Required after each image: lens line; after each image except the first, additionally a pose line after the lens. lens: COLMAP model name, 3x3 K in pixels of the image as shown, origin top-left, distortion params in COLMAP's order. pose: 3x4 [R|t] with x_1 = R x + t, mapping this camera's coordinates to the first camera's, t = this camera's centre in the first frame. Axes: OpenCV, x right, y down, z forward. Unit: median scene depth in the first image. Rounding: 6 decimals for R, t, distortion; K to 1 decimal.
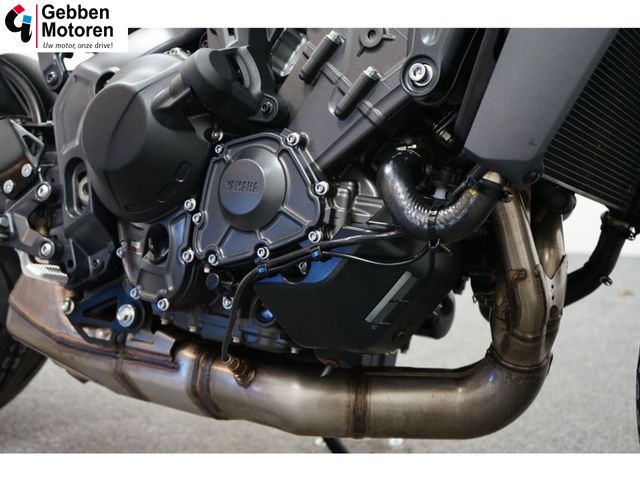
lens RADIAL K [[969.6, 0, 320.0], [0, 969.6, 240.0], [0, 0, 1]] dist [-0.009382, 0.010011]
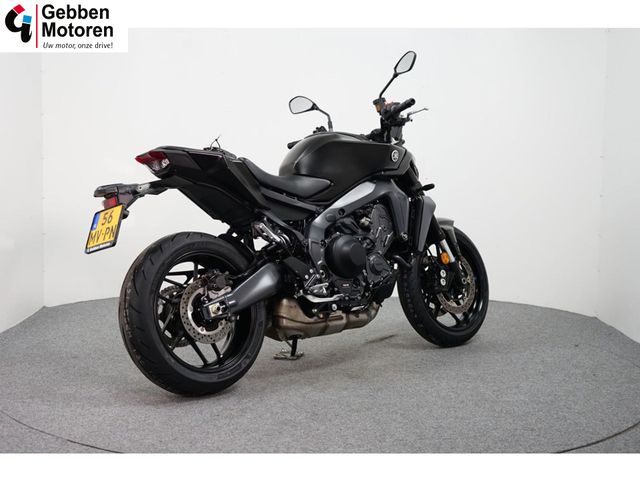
lens RADIAL K [[969.6, 0, 320.0], [0, 969.6, 240.0], [0, 0, 1]] dist [-0.009382, 0.010011]
pose [[0.234549, -0.090040, 0.967925, -3.613676], [0.145198, 0.987776, 0.056702, -0.373115], [-0.961199, 0.127242, 0.244756, 0.150872]]
